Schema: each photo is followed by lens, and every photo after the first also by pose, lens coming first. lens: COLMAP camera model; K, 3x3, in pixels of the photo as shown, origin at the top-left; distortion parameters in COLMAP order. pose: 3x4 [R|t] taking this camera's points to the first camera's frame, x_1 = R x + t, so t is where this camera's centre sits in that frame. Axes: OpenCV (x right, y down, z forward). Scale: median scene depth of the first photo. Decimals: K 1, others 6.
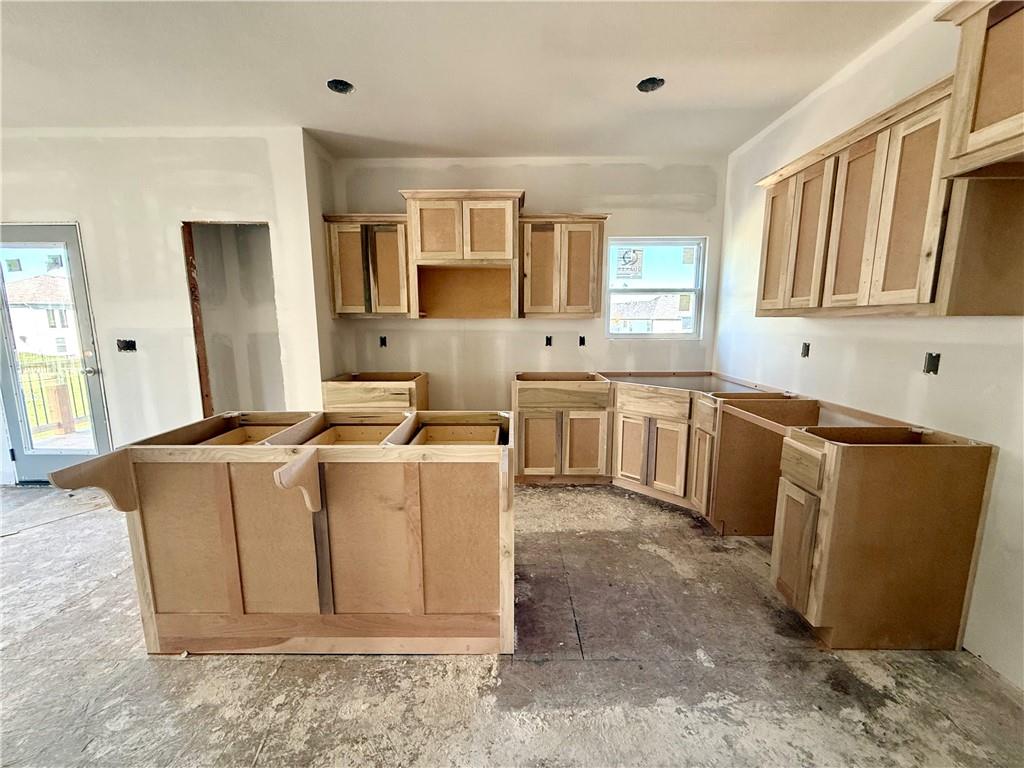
lens RADIAL K [[410.9, 0, 510.7], [0, 410.9, 384.5], [0, 0, 1]] dist [-0.001842, -0.000139]
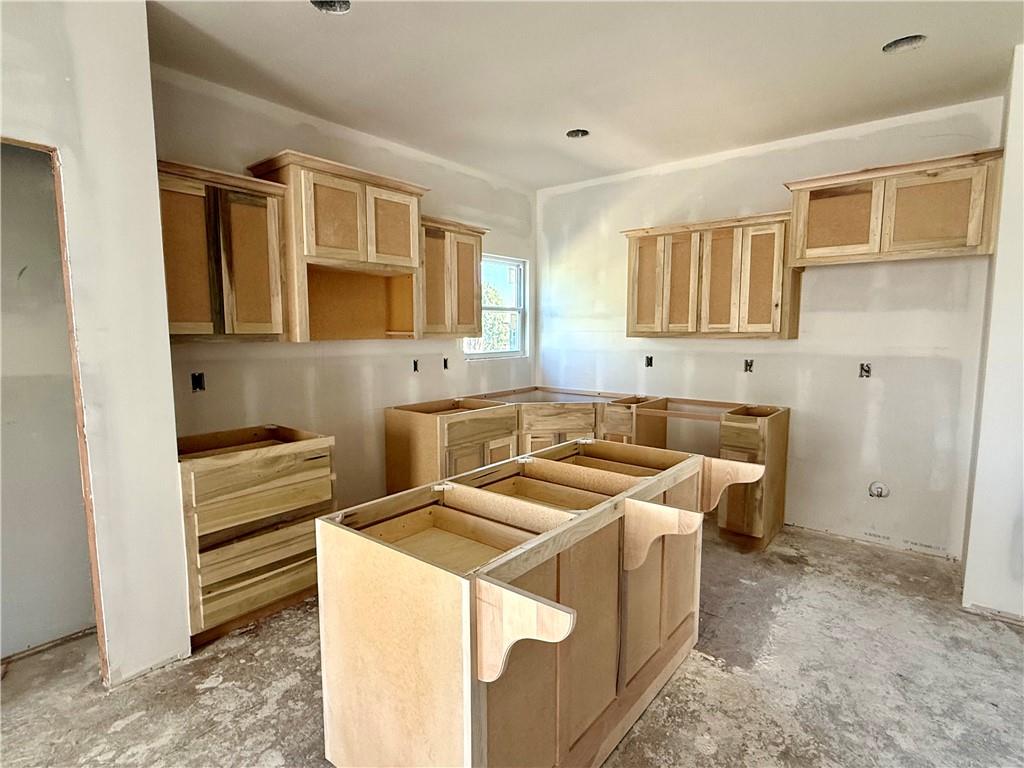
lens RADIAL K [[532.2, 0, 512.3], [0, 532.2, 384.1], [0, 0, 1]] dist [-0.001309, 0.000309]
pose [[0.623585, -0.079940, 0.777657, -0.727918], [0.121385, 0.992594, 0.004699, -0.059386], [-0.772274, 0.091466, 0.628671, 0.216433]]
